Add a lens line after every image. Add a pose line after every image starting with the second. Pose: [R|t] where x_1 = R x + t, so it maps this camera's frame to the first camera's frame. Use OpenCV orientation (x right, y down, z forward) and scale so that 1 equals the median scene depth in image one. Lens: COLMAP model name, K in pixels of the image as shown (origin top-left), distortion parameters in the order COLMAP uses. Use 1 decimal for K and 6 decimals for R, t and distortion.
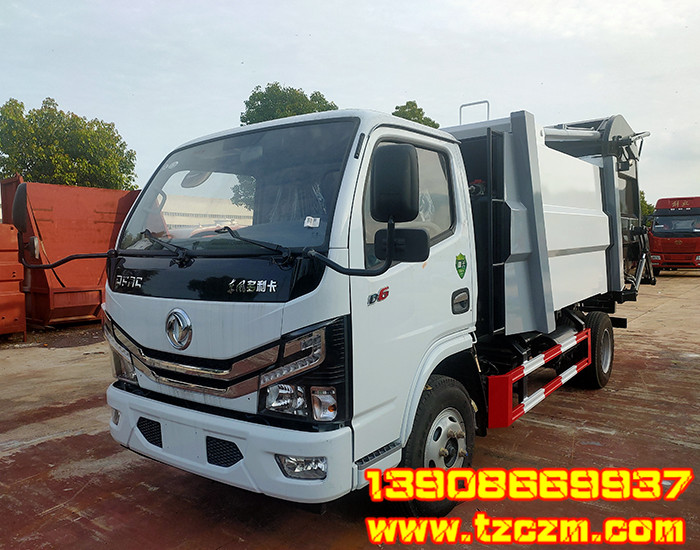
lens RADIAL K [[547.7, 0, 350.0], [0, 547.7, 275.0], [0, 0, 1]] dist [0.039835, -0.006004]
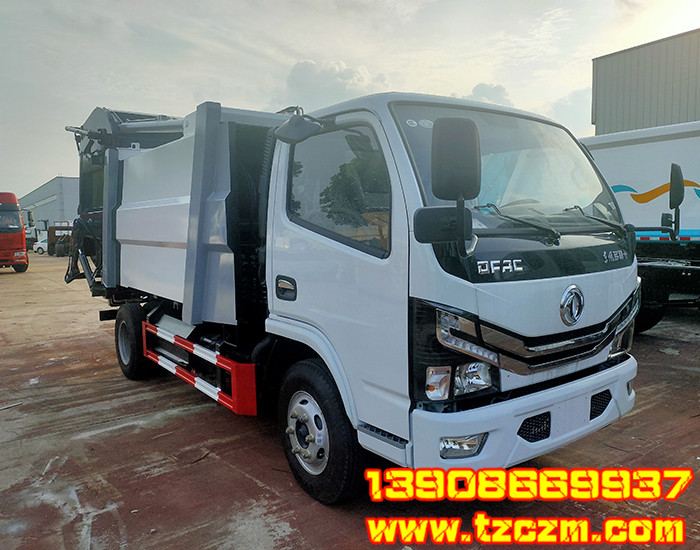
lens RADIAL K [[547.7, 0, 350.0], [0, 547.7, 275.0], [0, 0, 1]] dist [0.039835, -0.006004]
pose [[0.293688, -0.070677, 0.953285, -1.418428], [0.068360, 0.996262, 0.052803, -0.037943], [-0.953454, 0.049658, 0.297422, 1.108958]]
